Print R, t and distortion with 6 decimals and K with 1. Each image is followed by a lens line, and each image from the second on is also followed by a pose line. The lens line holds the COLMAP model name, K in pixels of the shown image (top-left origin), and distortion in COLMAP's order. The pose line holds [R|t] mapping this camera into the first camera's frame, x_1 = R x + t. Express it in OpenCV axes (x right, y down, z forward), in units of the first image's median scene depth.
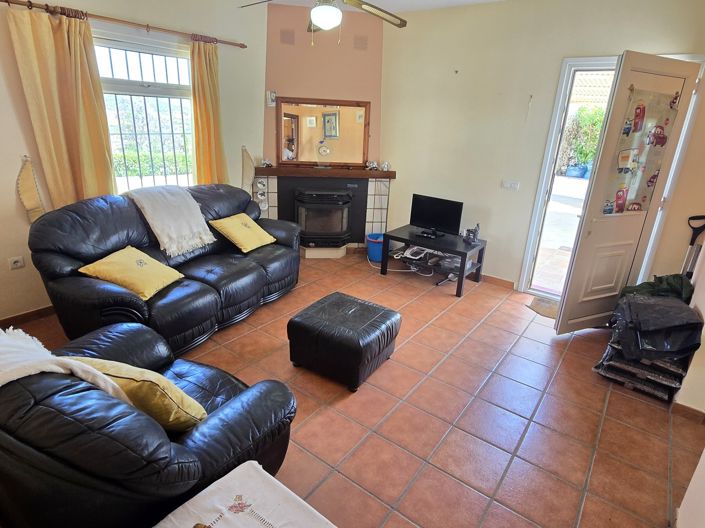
lens RADIAL K [[415.9, 0, 353.4], [0, 415.9, 265.6], [0, 0, 1]] dist [-0.007422, -0.002468]
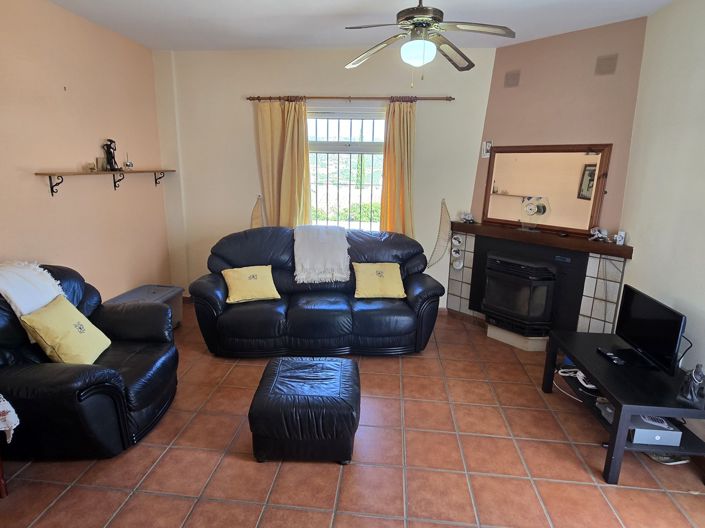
lens RADIAL K [[415.9, 0, 350.9], [0, 415.9, 263.5], [0, 0, 1]] dist [-0.007422, -0.002468]
pose [[0.500792, 0.163631, -0.849960, 0.449105], [-0.287772, 0.957585, 0.014796, -0.095766], [0.816330, 0.237185, 0.526639, 0.347181]]
